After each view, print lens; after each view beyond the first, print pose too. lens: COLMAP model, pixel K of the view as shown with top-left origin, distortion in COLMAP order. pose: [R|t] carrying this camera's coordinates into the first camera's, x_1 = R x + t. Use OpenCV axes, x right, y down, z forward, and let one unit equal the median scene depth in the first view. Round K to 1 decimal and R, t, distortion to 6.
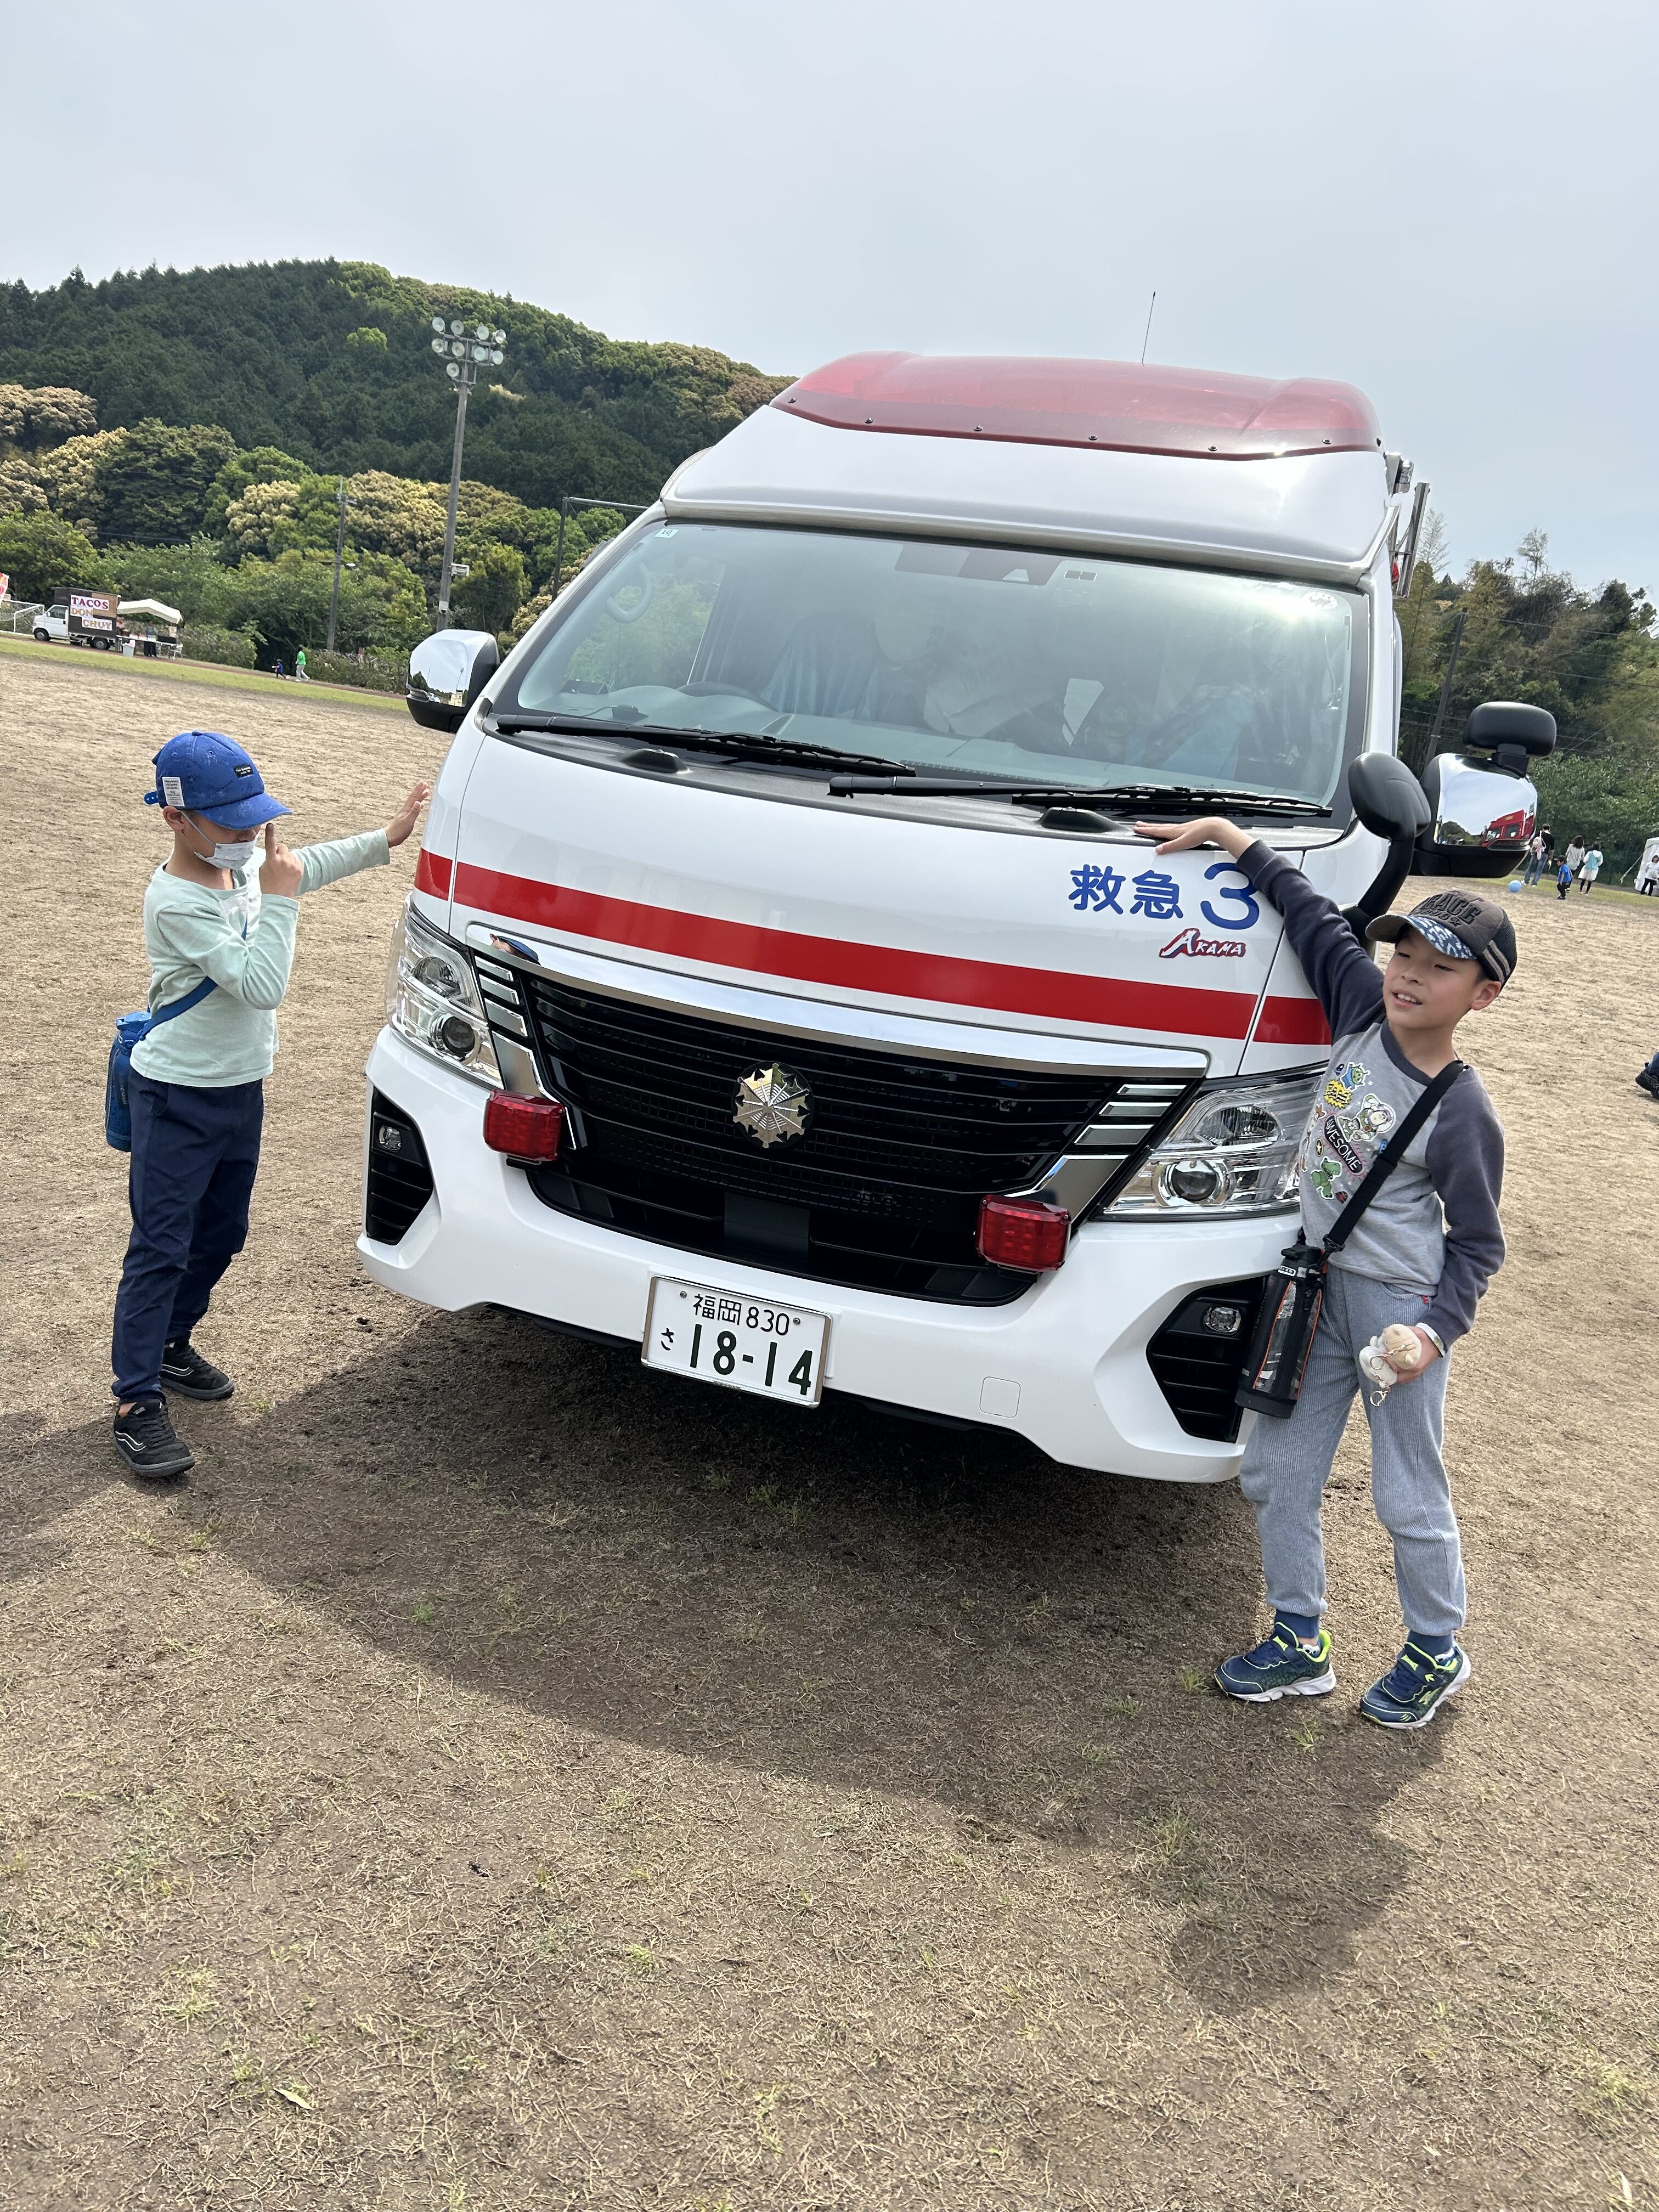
lens RADIAL K [[1655.5, 0, 834.7], [0, 1655.5, 1127.3], [0, 0, 1]] dist [0.033264, -0.038267]
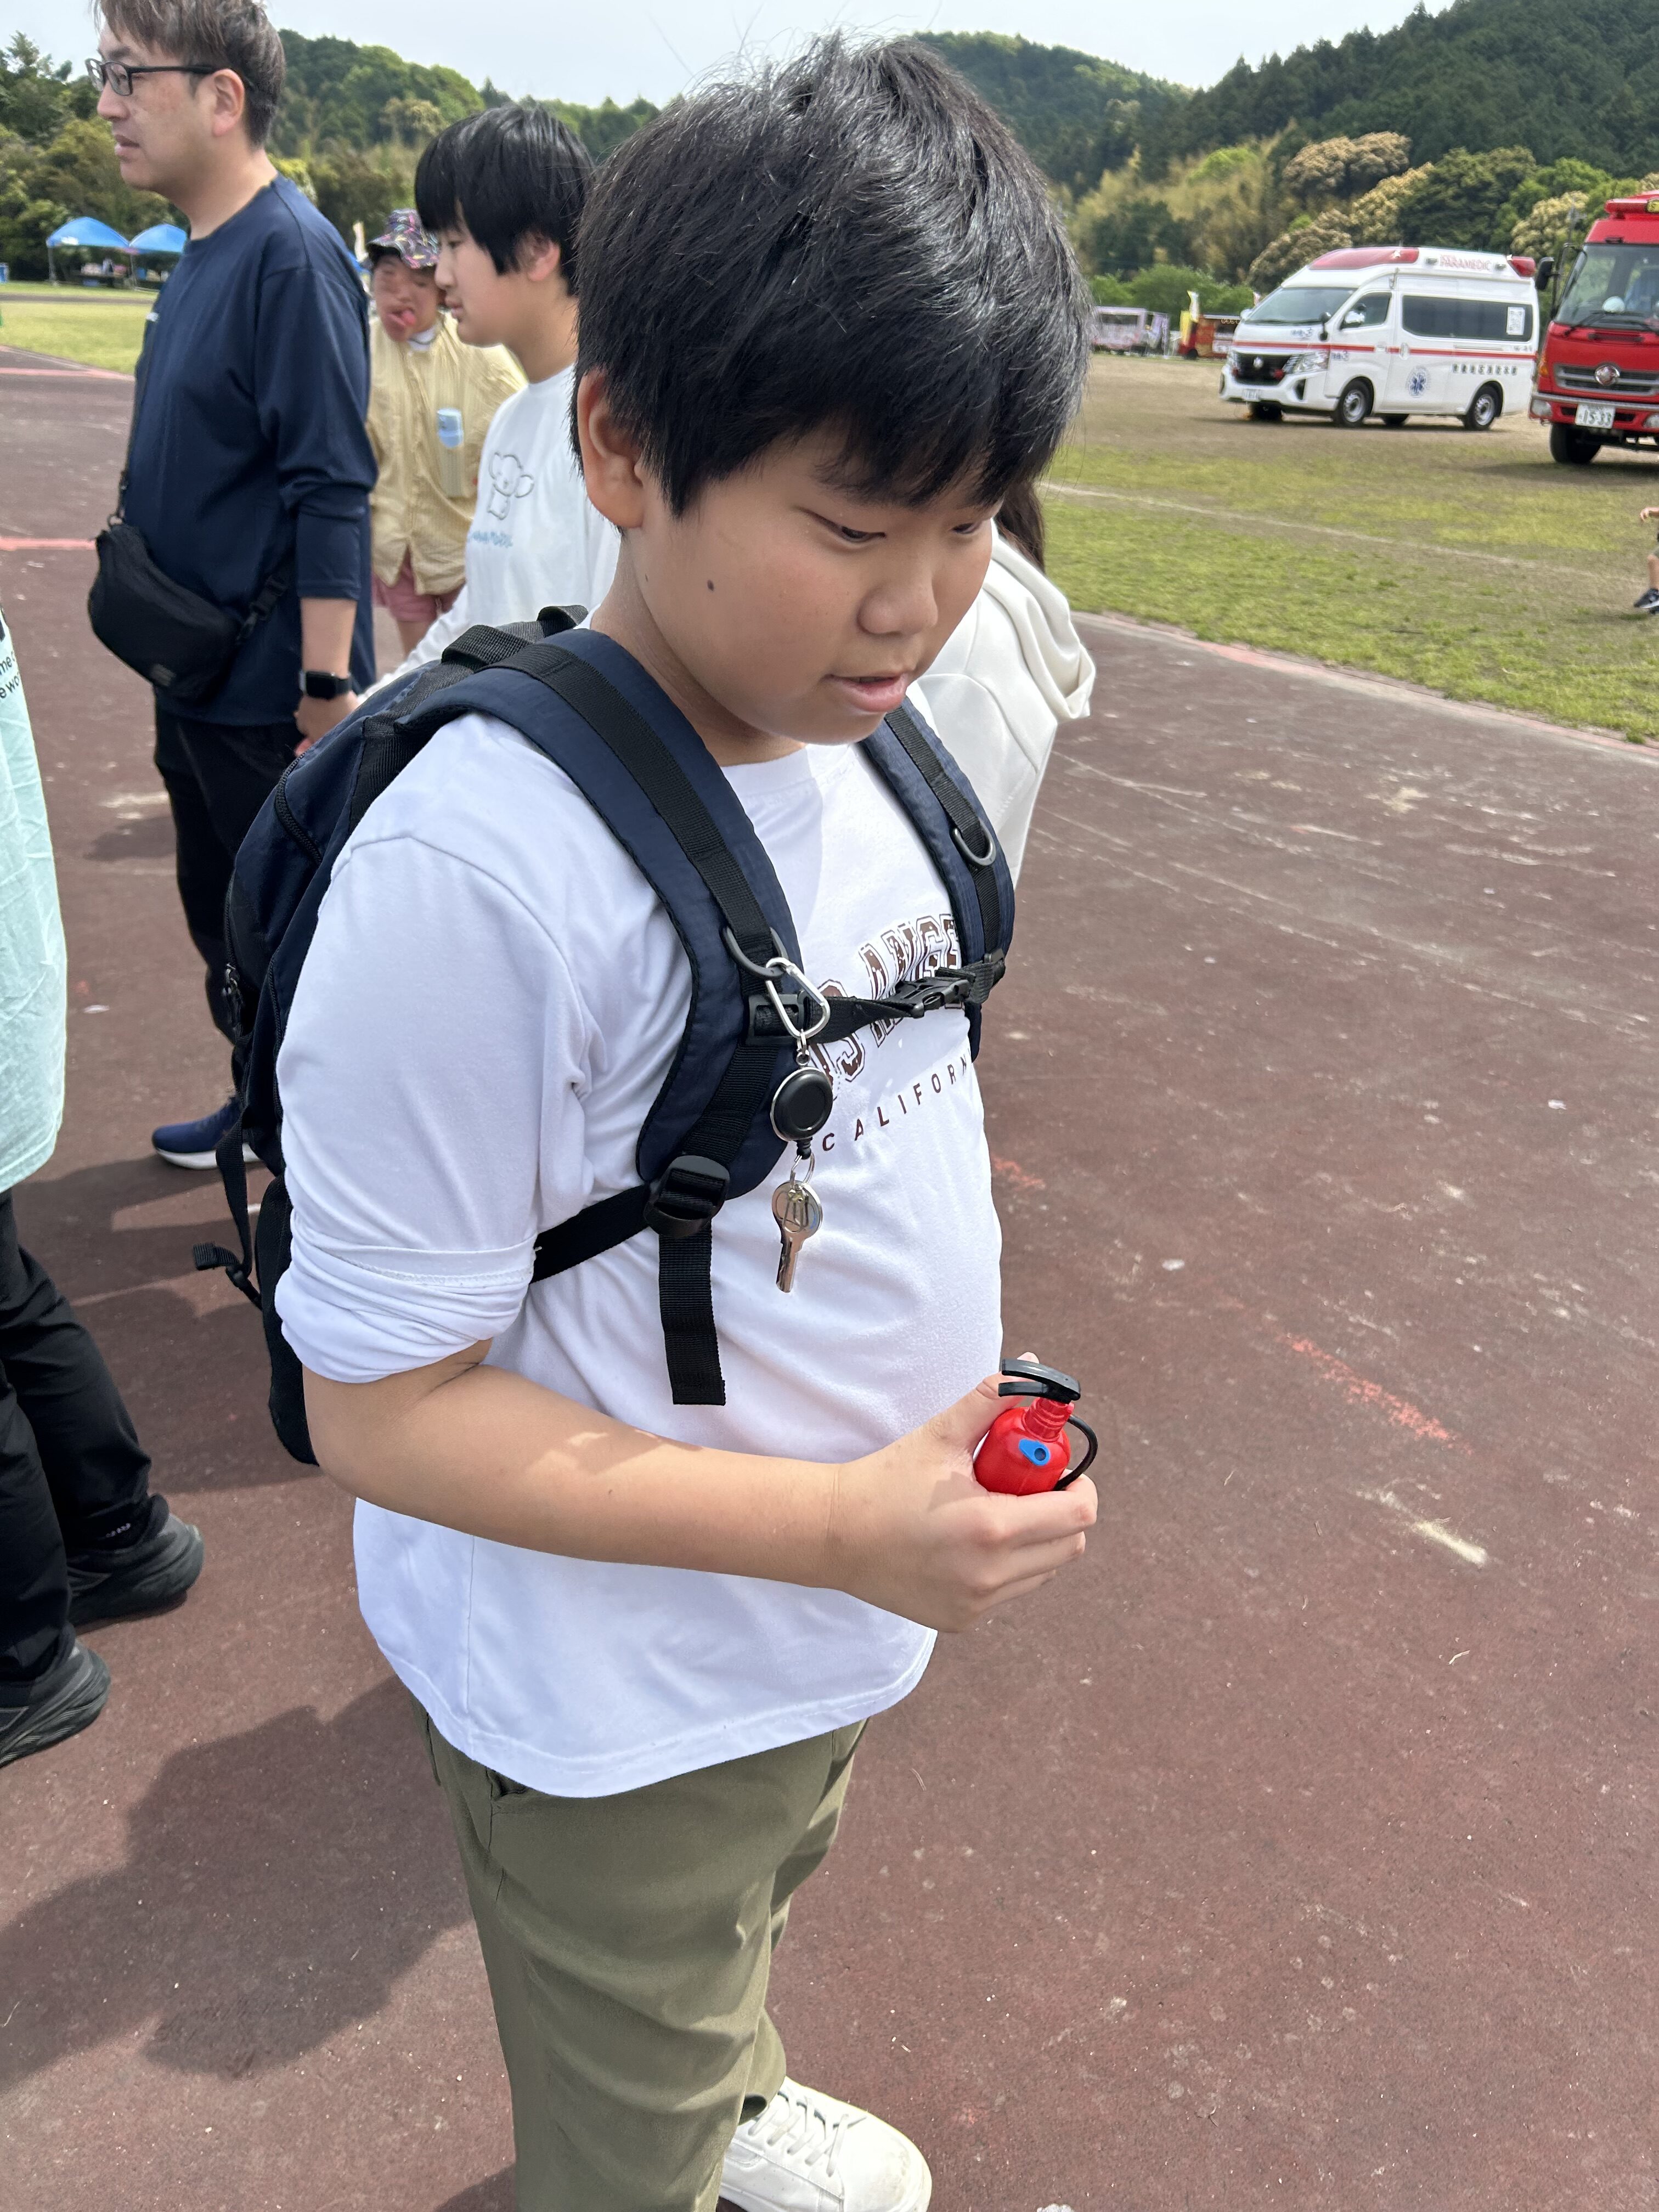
lens RADIAL K [[1655.5, 0, 838.5], [0, 1655.5, 1069.5], [0, 0, 1]] dist [0.033264, -0.038267]
pose [[0.759836, 0.176082, -0.625815, 0.059805], [-0.104245, 0.983166, 0.150058, 0.034596], [0.641702, -0.048781, 0.765401, -0.098942]]
